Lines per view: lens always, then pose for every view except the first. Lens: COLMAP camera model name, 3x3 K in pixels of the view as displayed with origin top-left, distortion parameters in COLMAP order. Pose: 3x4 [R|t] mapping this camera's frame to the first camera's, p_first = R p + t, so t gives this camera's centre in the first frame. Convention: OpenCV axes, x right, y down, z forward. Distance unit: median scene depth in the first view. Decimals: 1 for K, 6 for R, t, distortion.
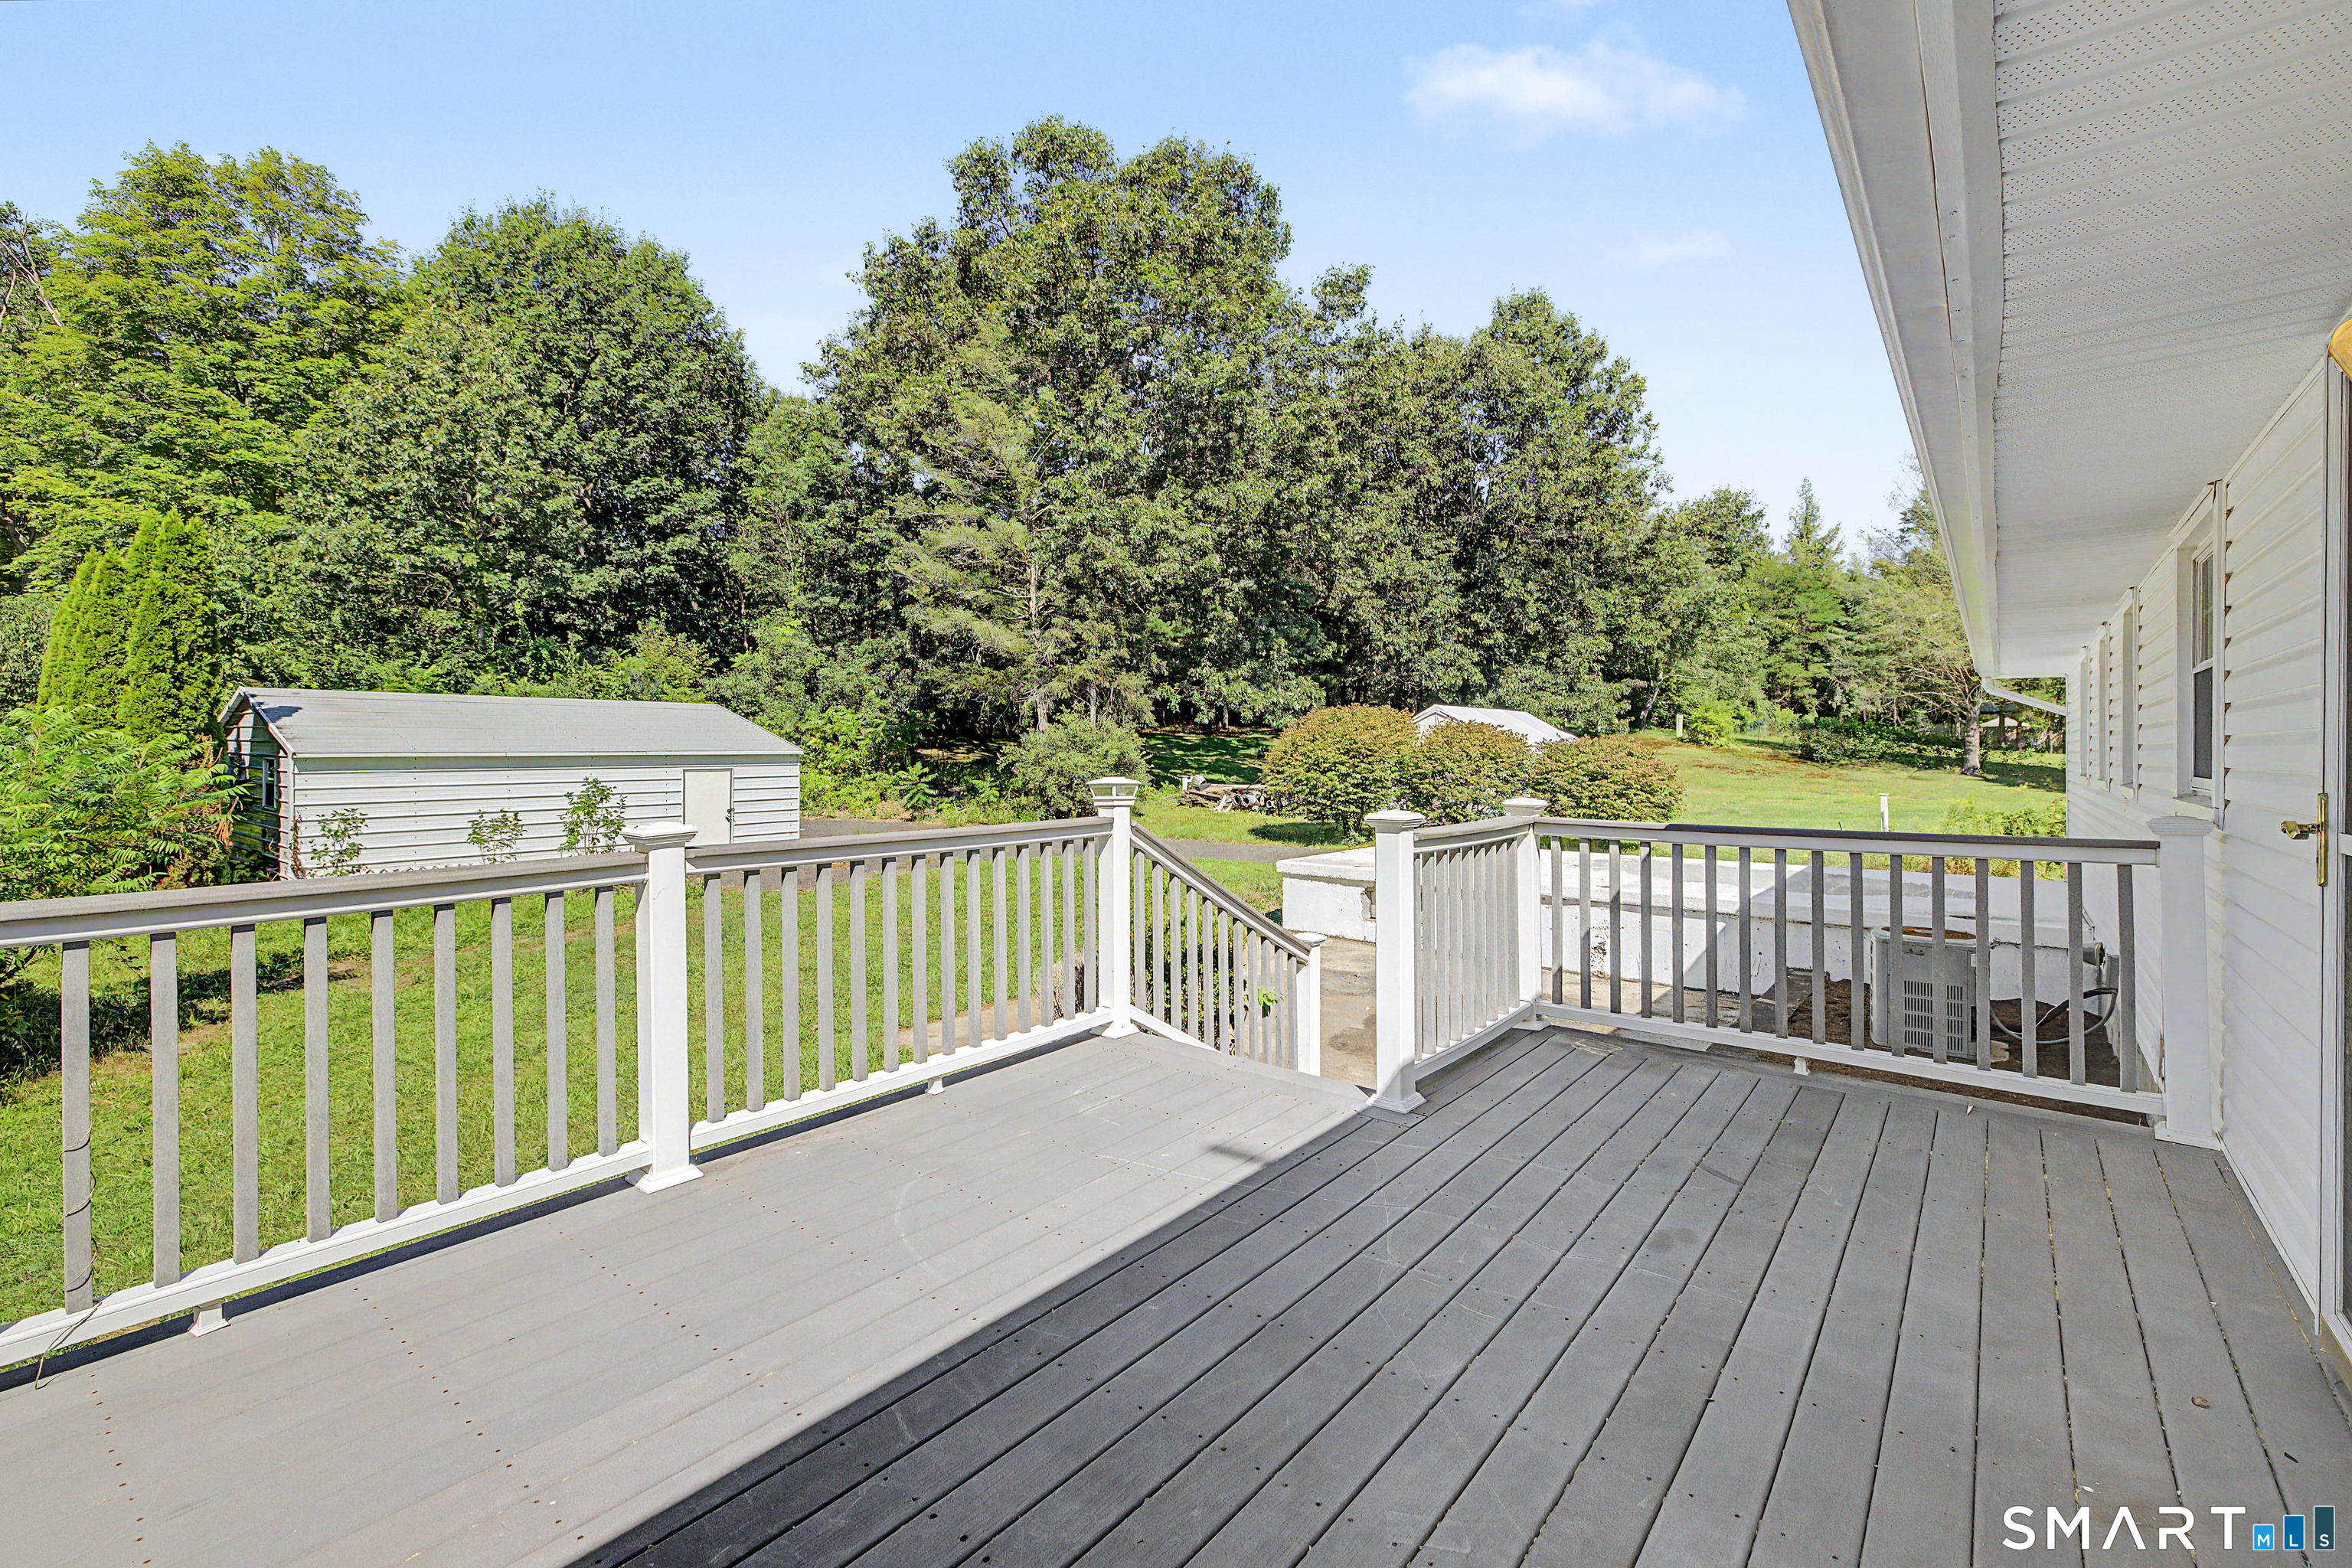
lens RADIAL K [[1018.7, 0, 1213.6], [0, 1018.7, 787.3], [0, 0, 1]] dist [0.000336, -0.000256]
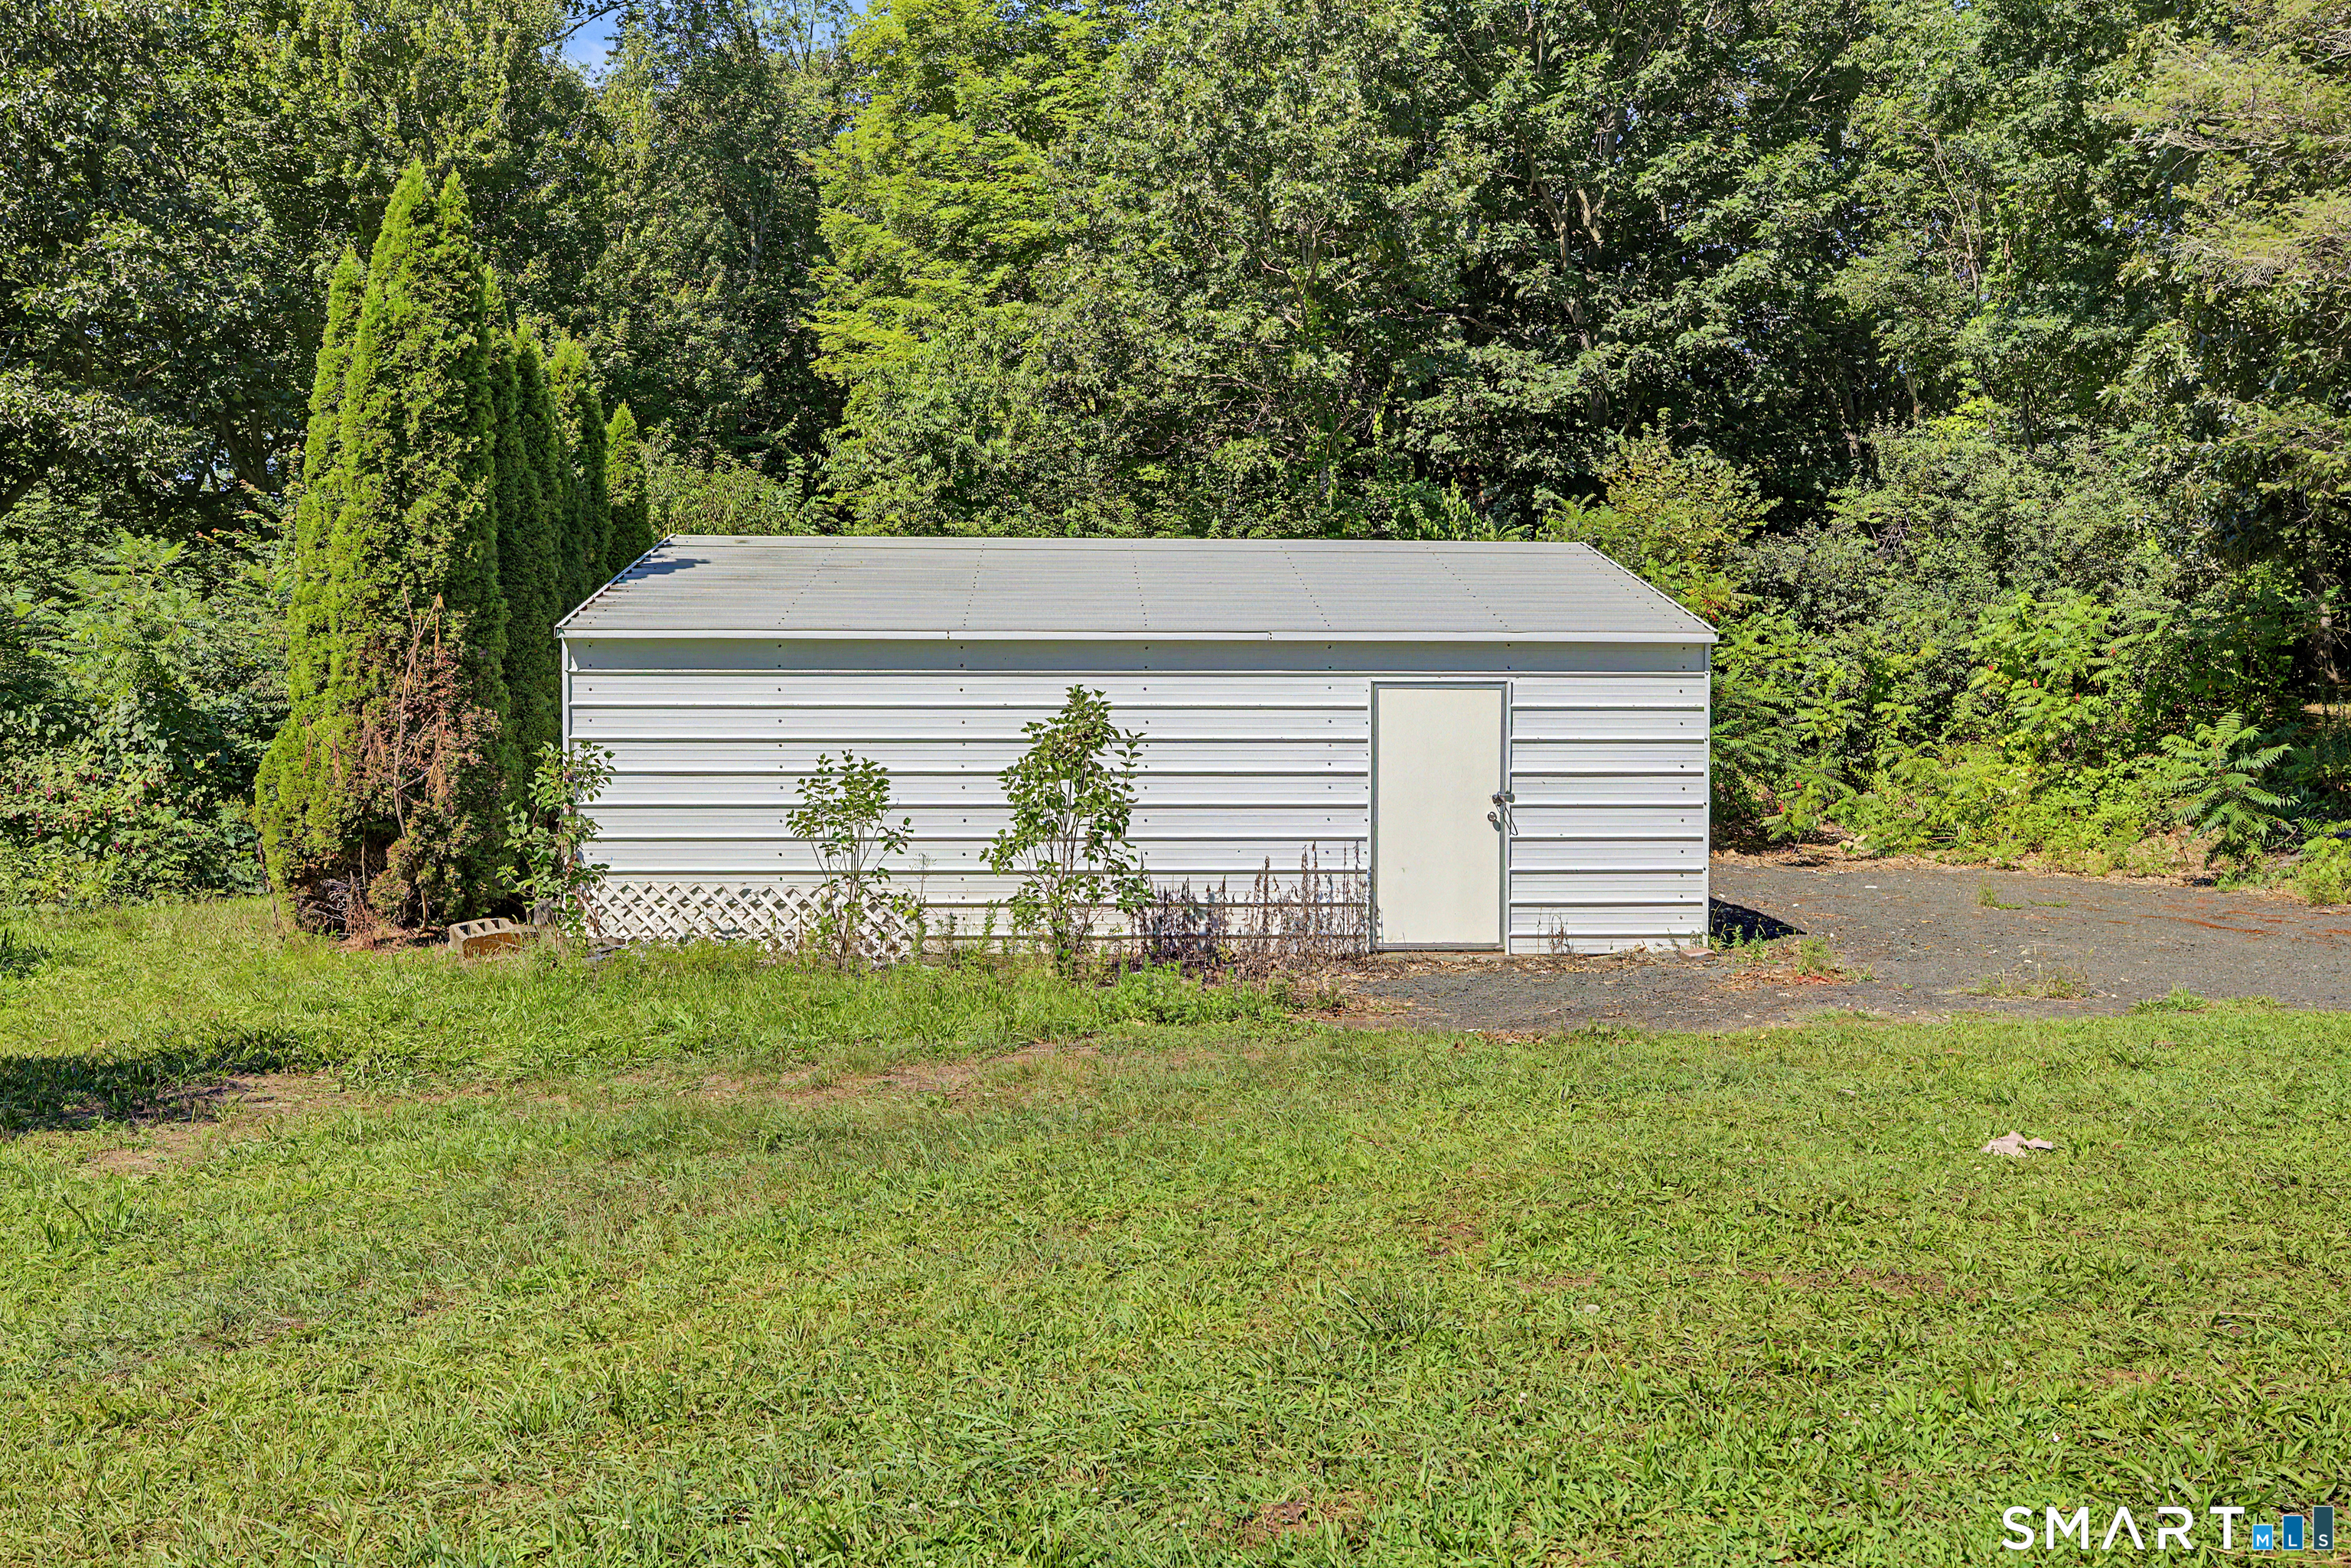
lens RADIAL K [[1811.4, 0, 1175.5], [0, 1811.4, 784.0], [0, 0, 1]] dist [-0.011311, -0.003370]
pose [[0.604011, 0.003894, -0.796966, -0.030540], [-0.034717, 0.999167, -0.021430, 0.027346], [0.796219, 0.040613, 0.603643, 0.419827]]
